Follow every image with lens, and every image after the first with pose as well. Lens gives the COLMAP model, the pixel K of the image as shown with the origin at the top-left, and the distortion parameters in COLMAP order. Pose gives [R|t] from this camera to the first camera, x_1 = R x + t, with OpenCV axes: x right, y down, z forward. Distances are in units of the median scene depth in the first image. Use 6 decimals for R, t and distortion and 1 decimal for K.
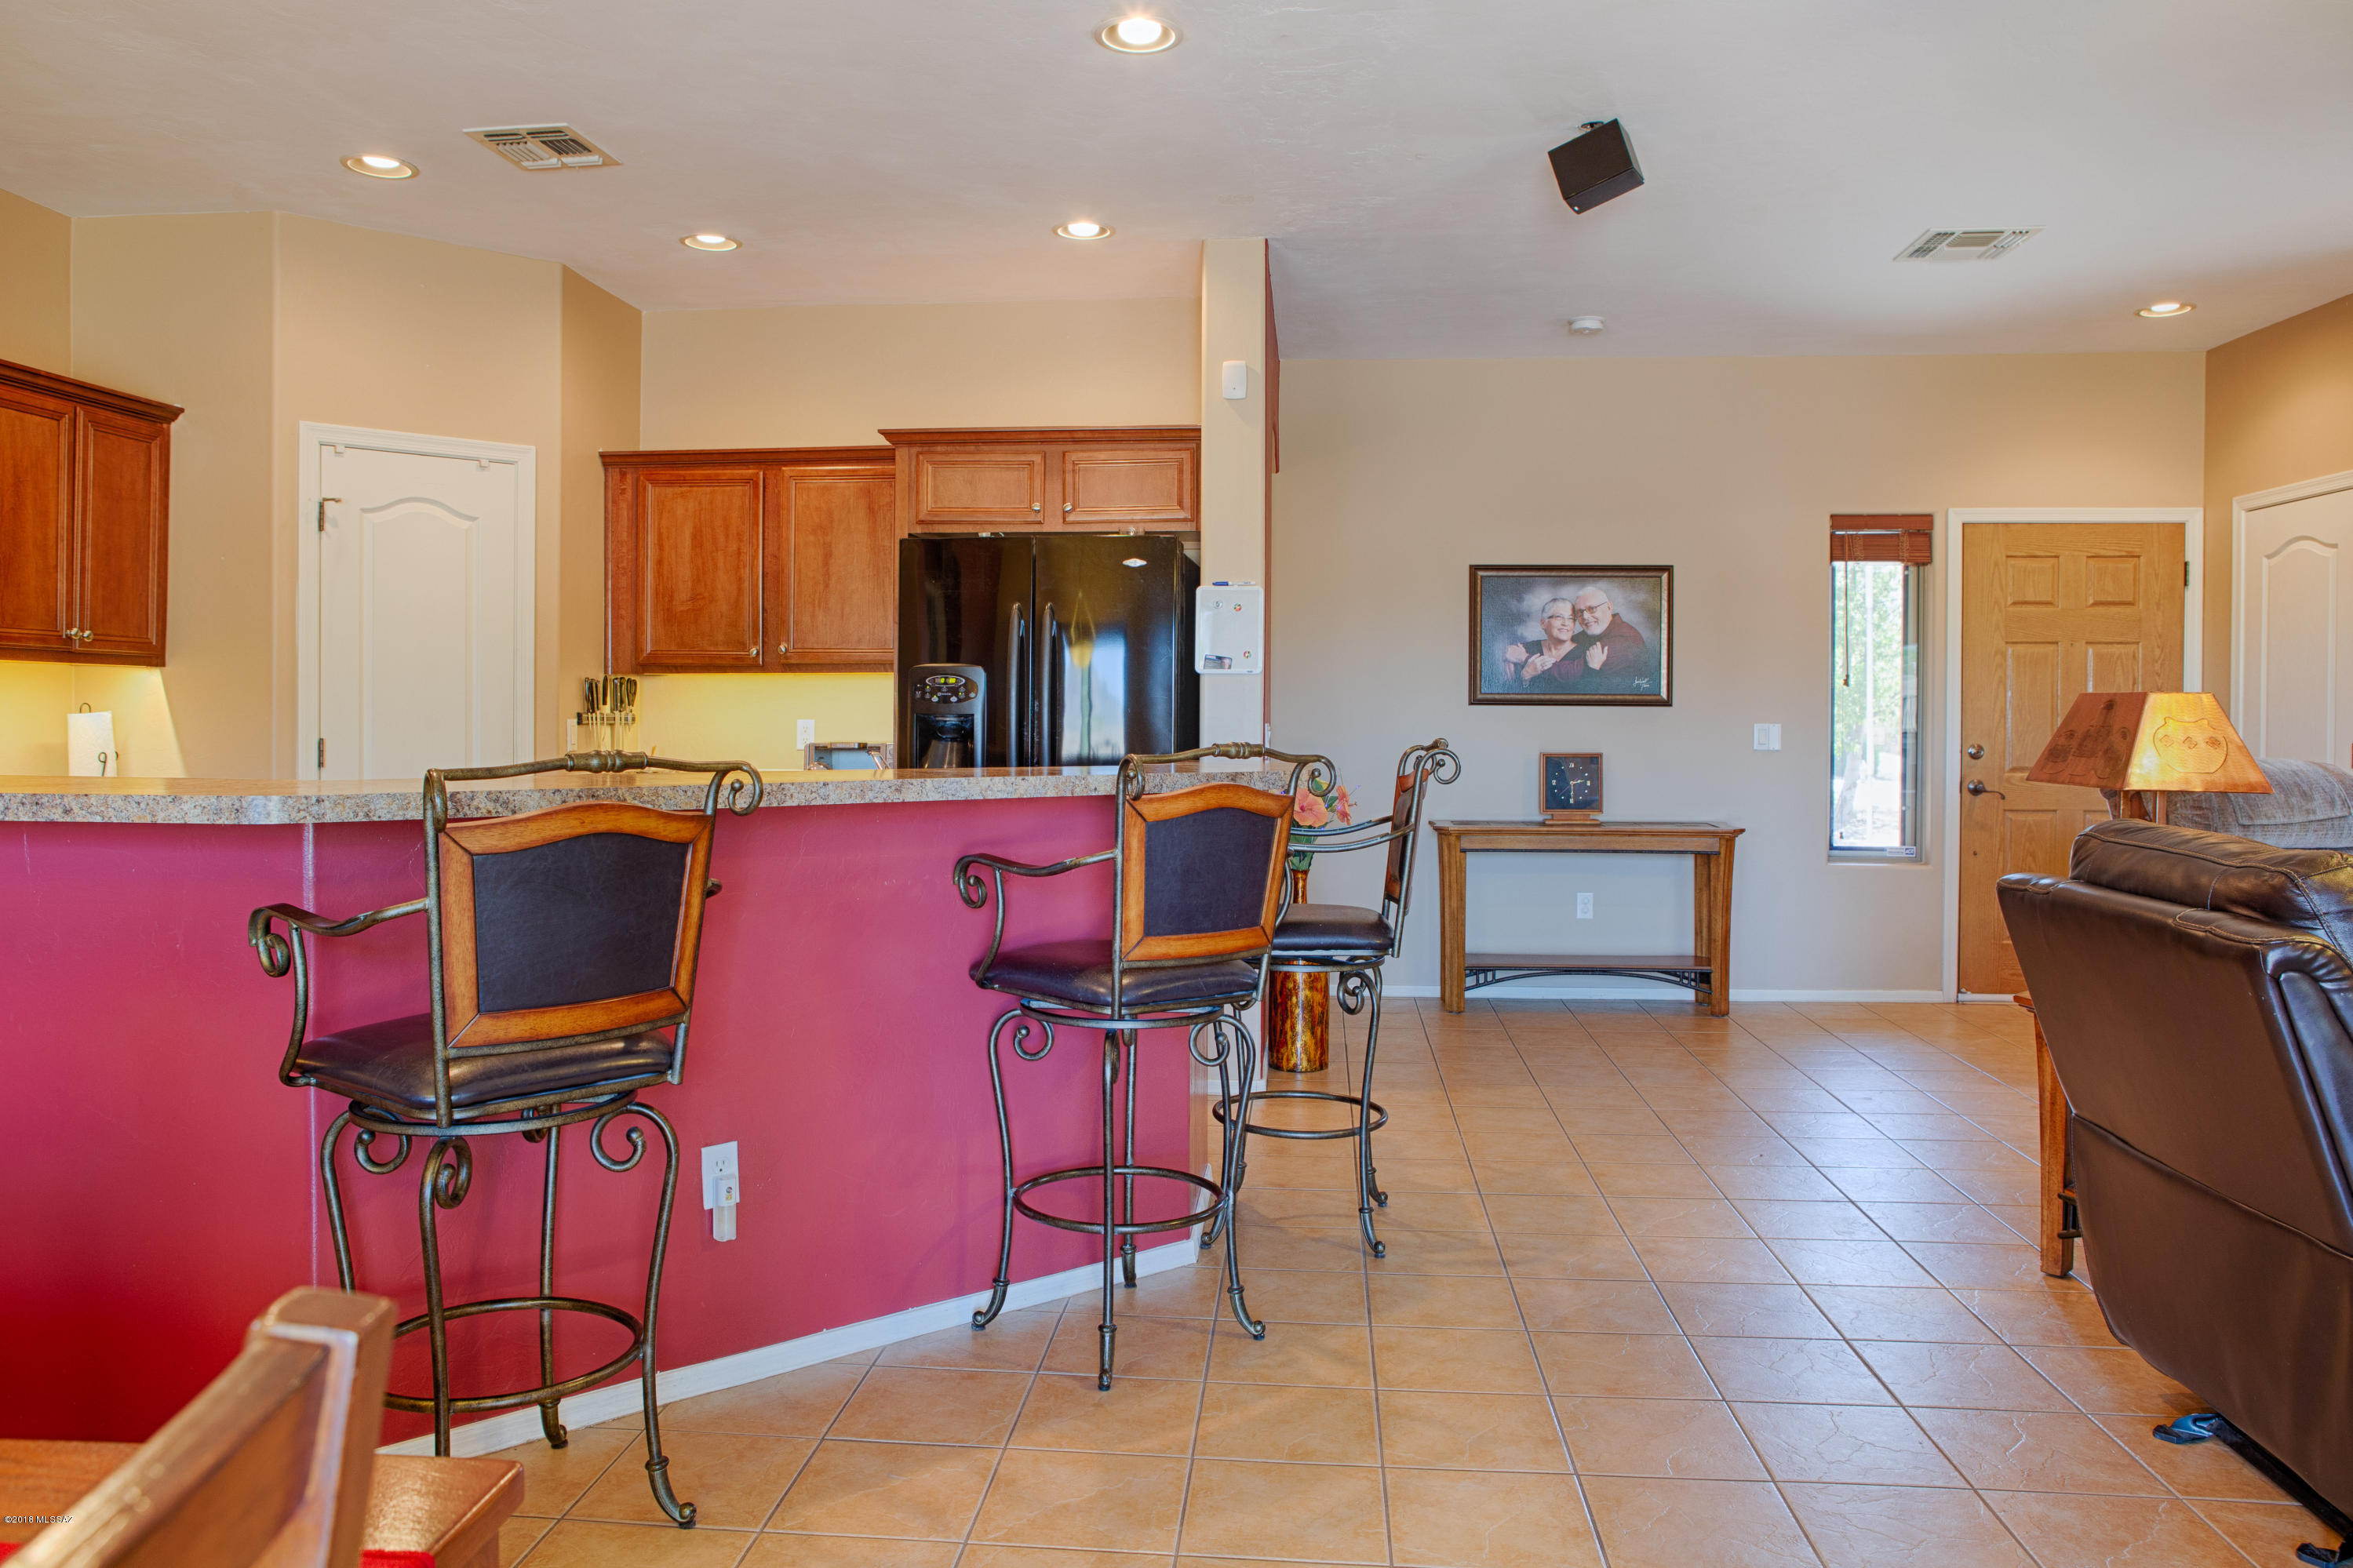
lens RADIAL K [[1638.2, 0, 1176.5], [0, 1638.2, 784.0], [0, 0, 1]] dist [-0.072624, 0.079511]
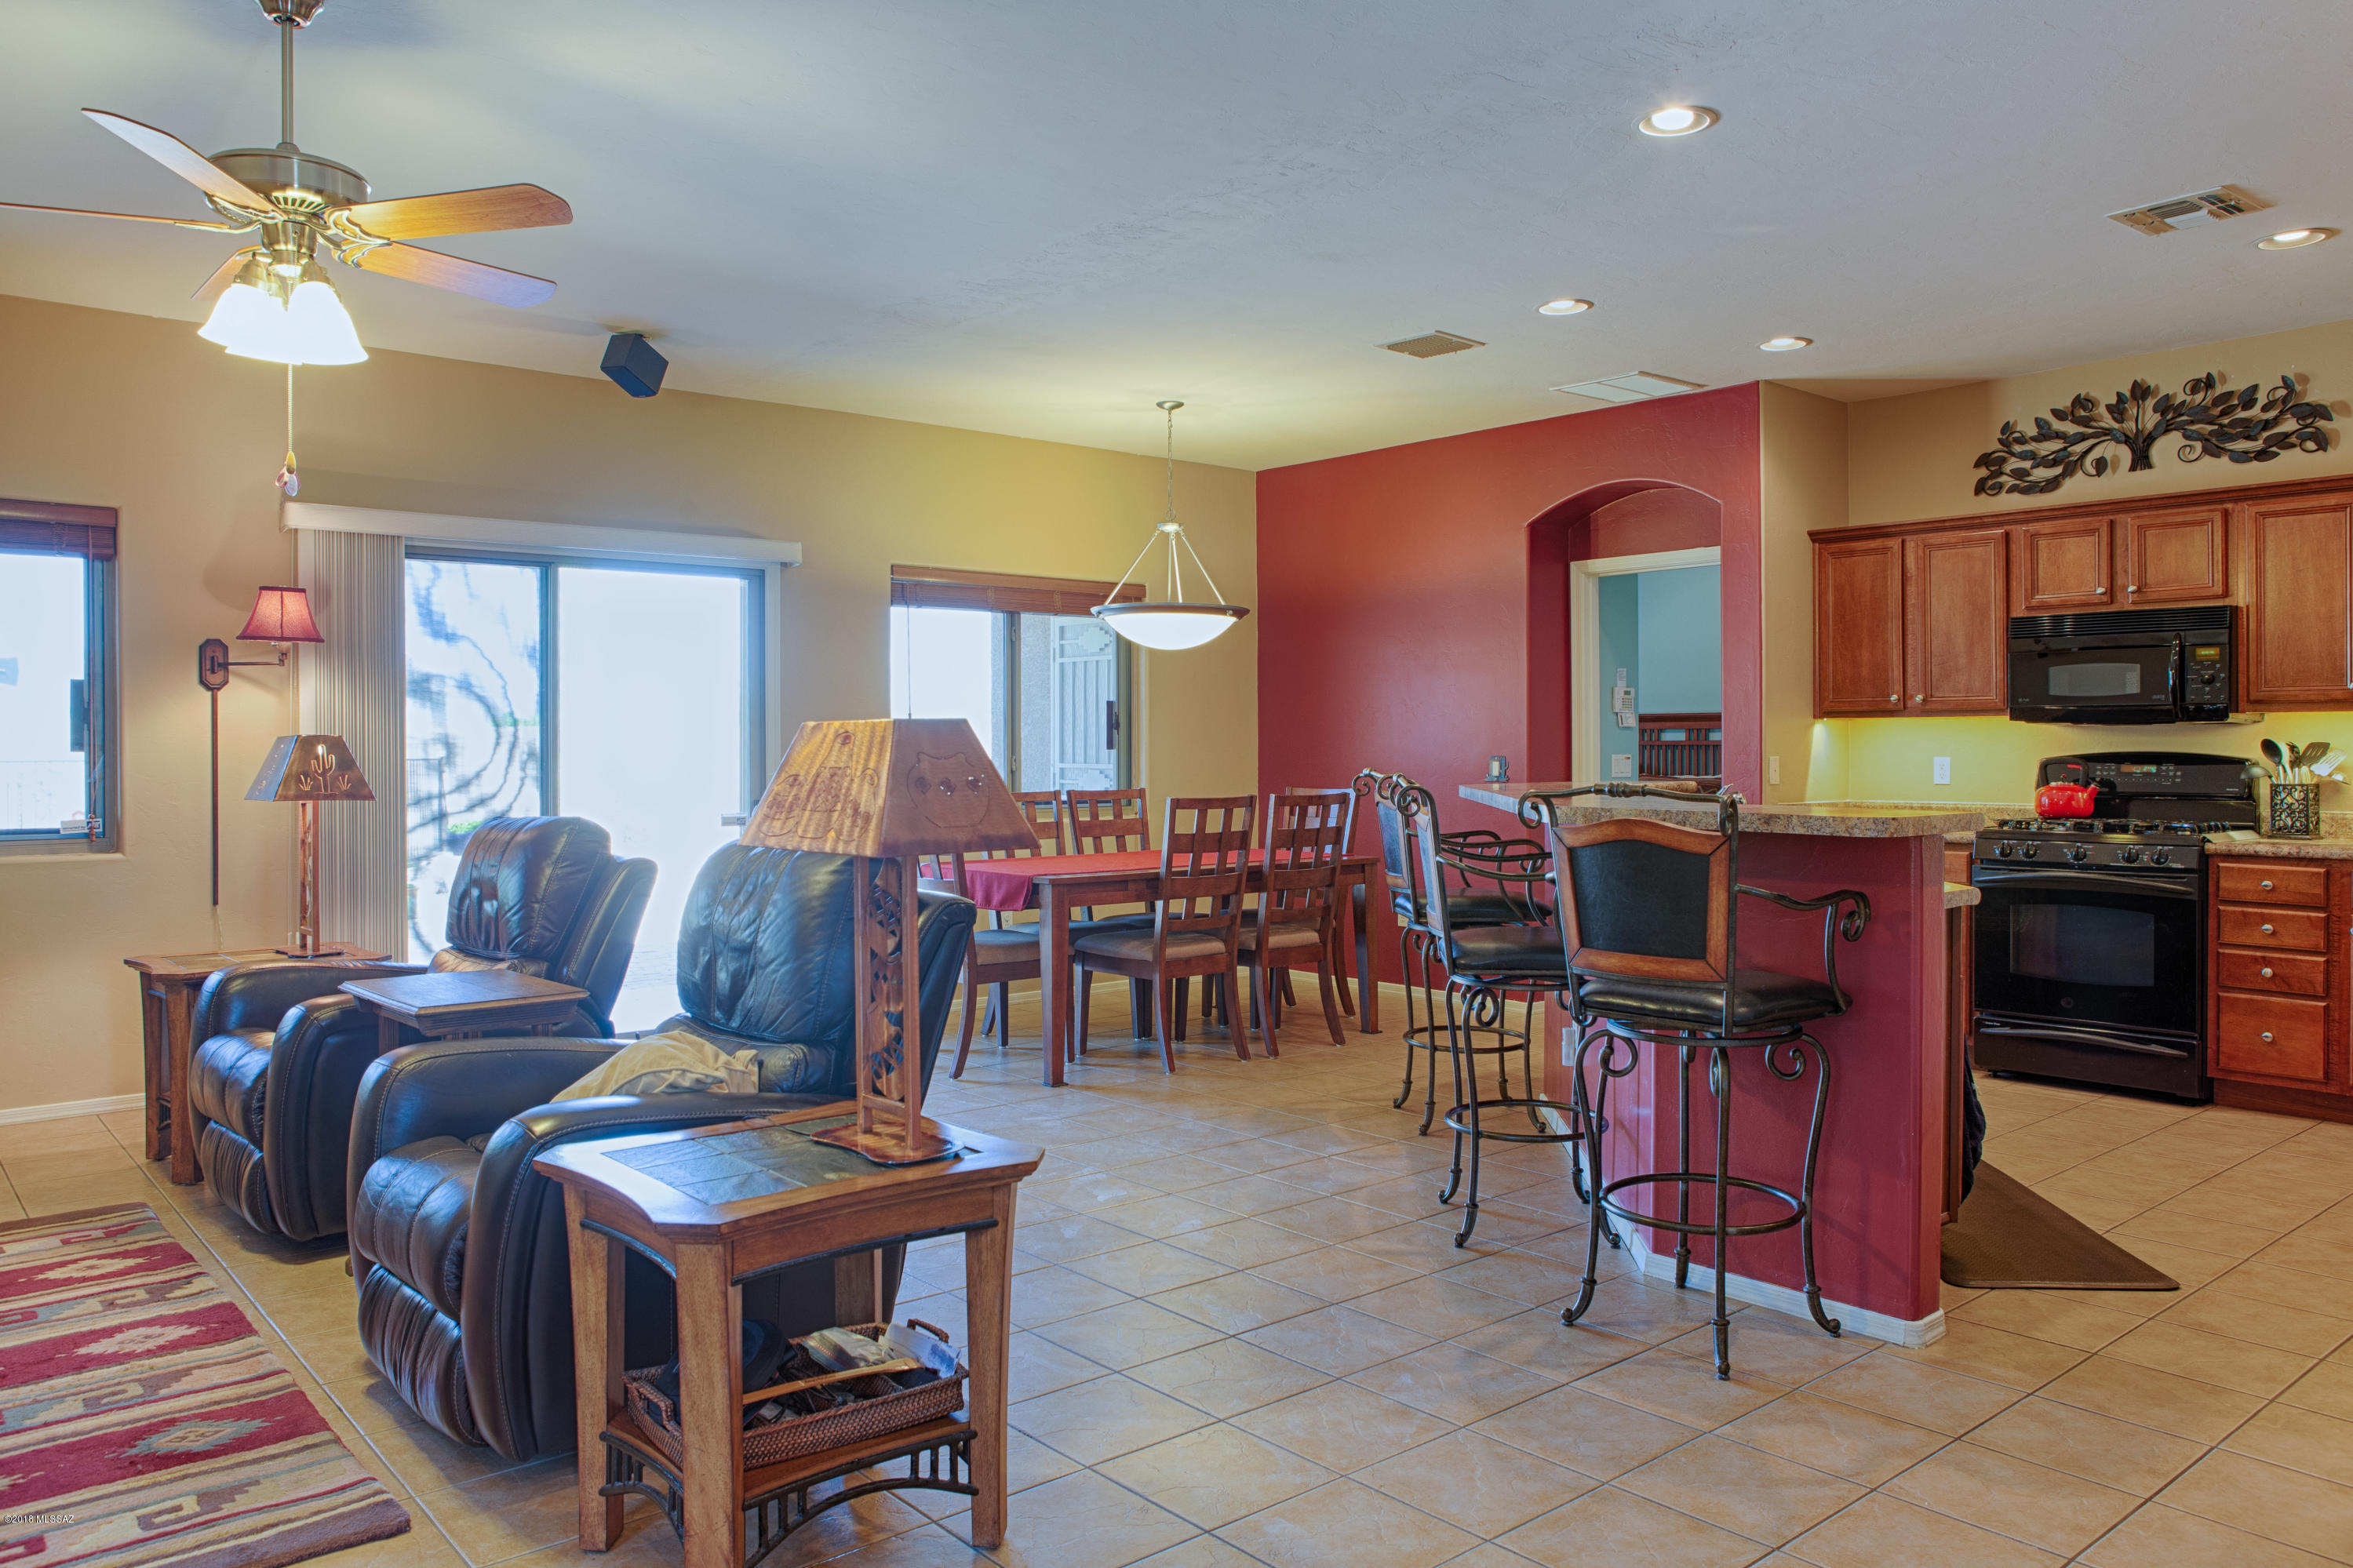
lens RADIAL K [[1681.1, 0, 1184.1], [0, 1681.1, 800.1], [0, 0, 1]] dist [-0.043064, 0.054364]
pose [[-0.699776, 0.023089, -0.713989, 0.951259], [-0.031189, 0.997537, 0.062826, -0.069615], [0.713681, 0.066232, -0.697333, 1.466043]]
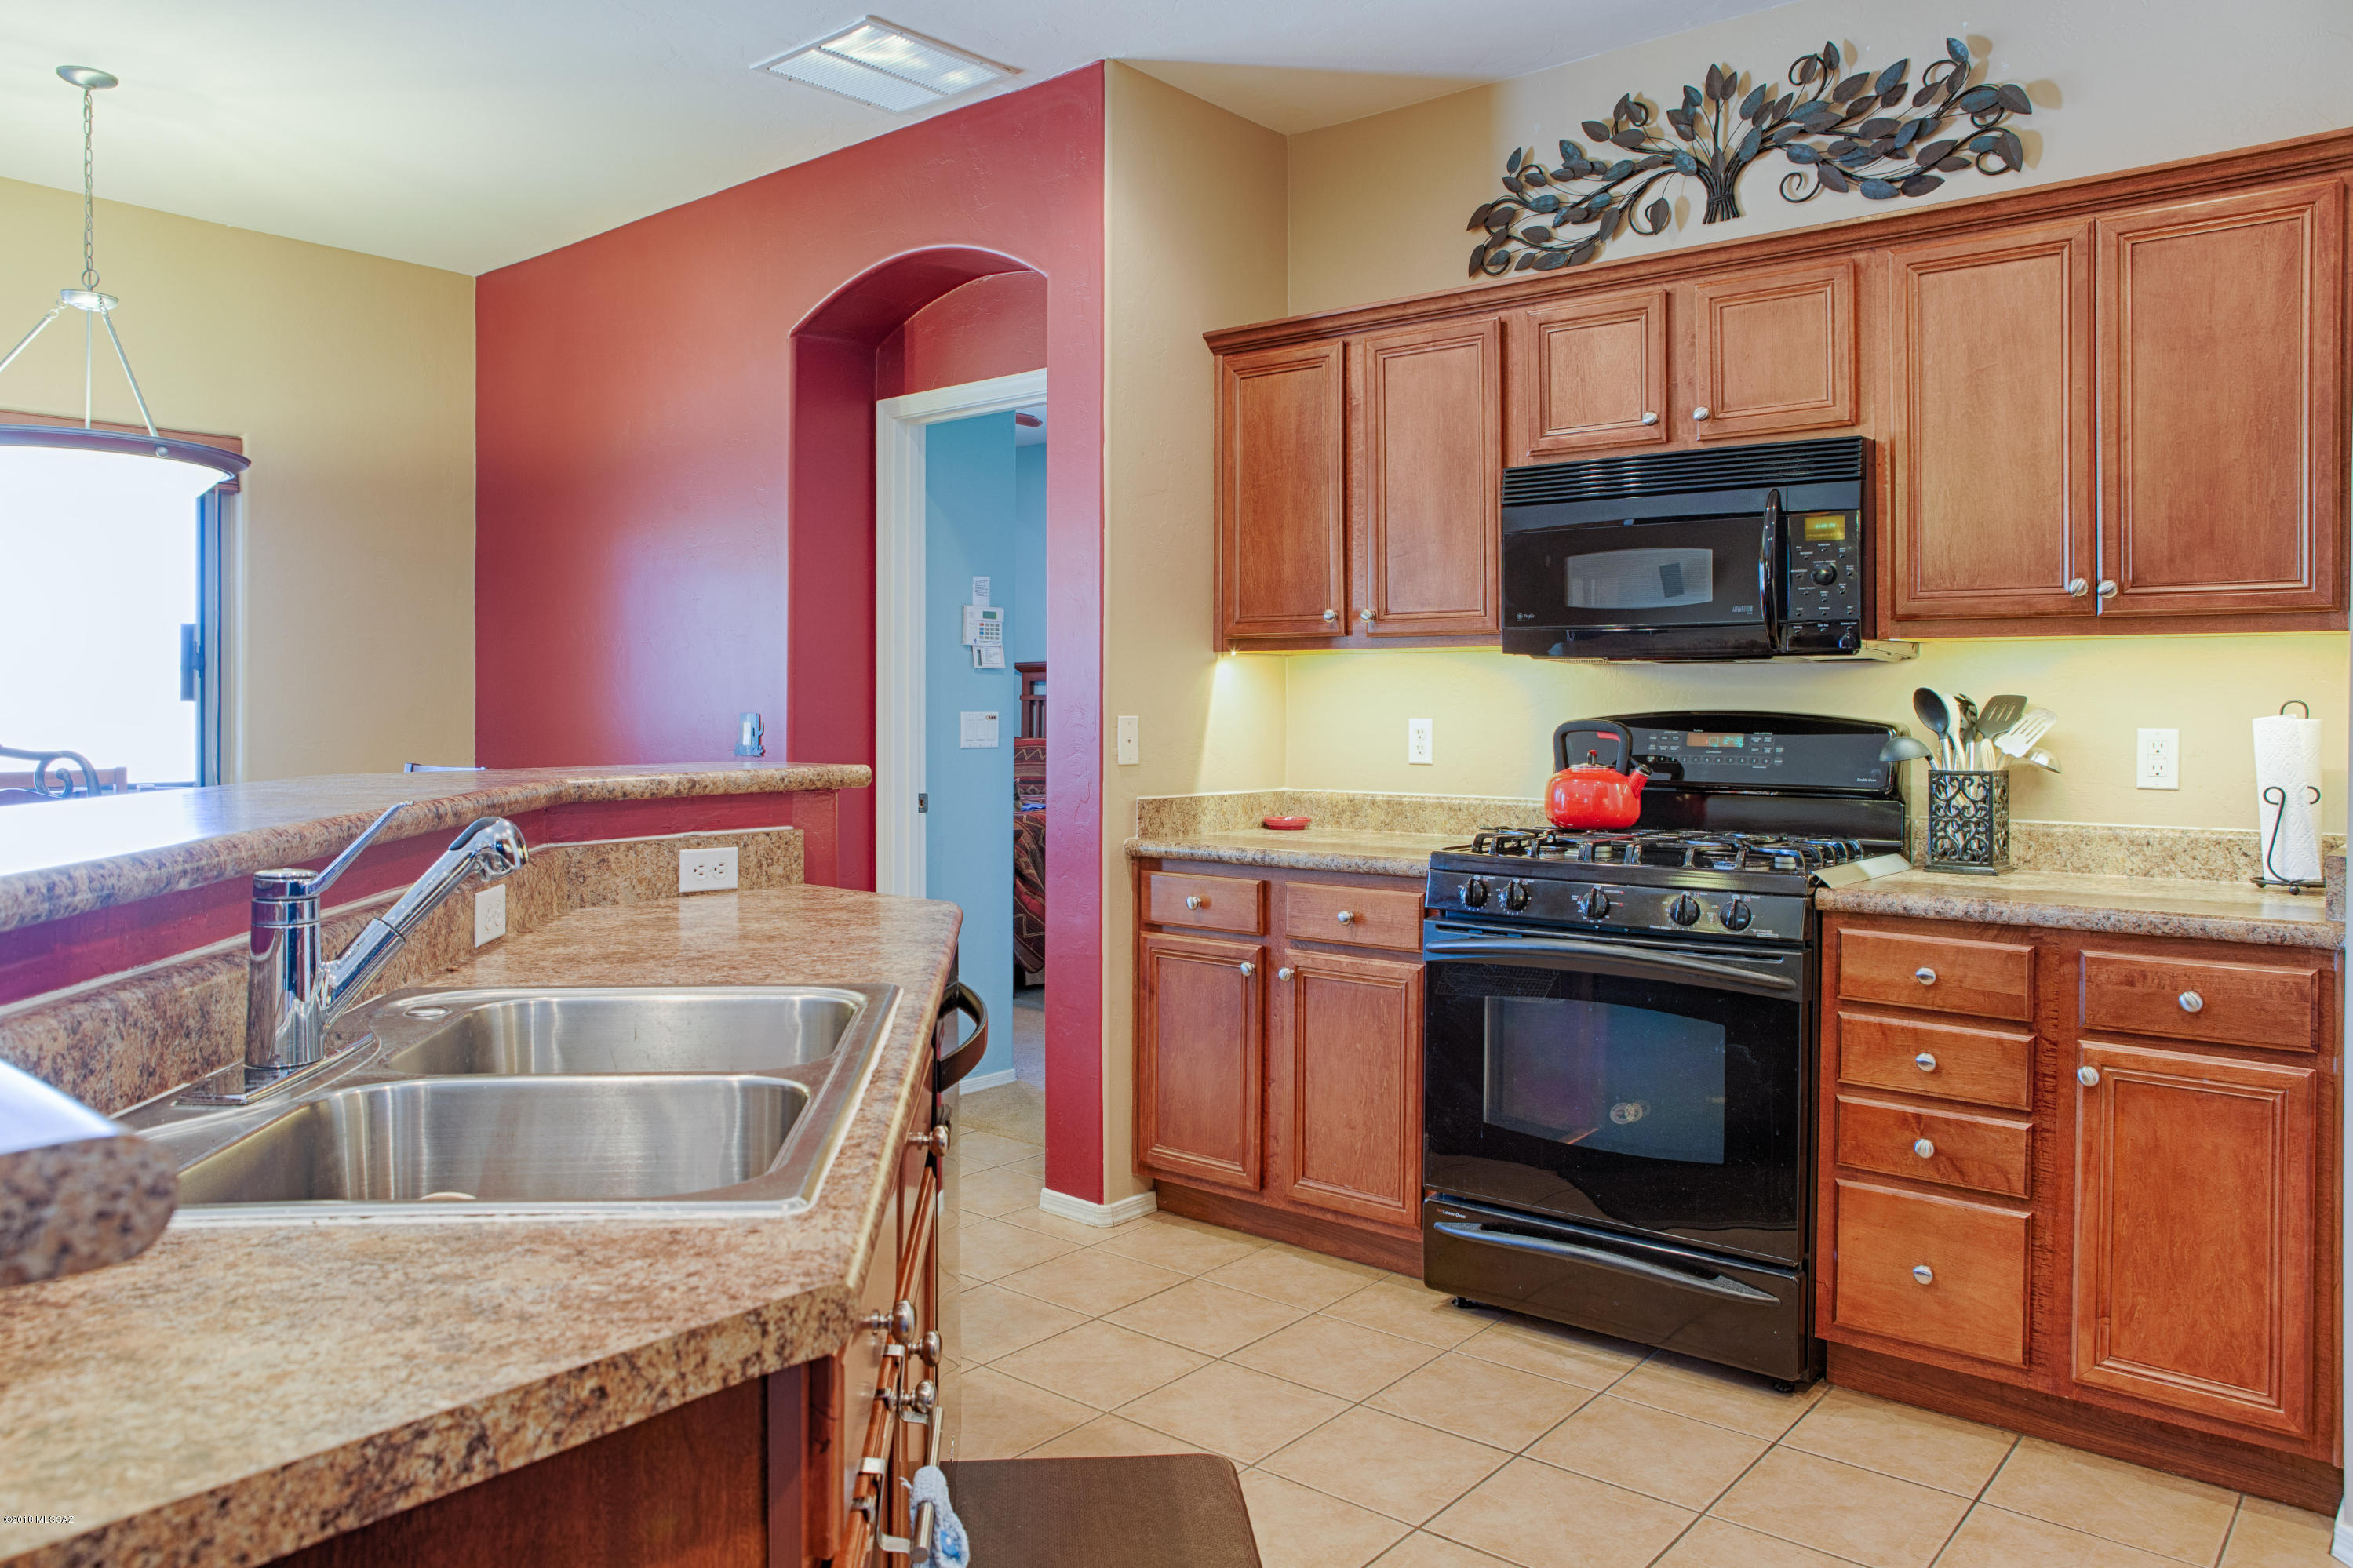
lens RADIAL K [[1638.2, 0, 1176.5], [0, 1638.2, 784.0], [0, 0, 1]] dist [-0.072624, 0.079511]
pose [[-0.577936, 0.038233, -0.815186, 0.042206], [-0.040119, 0.996363, 0.075173, -0.058628], [0.815095, 0.076149, -0.574301, 1.269255]]
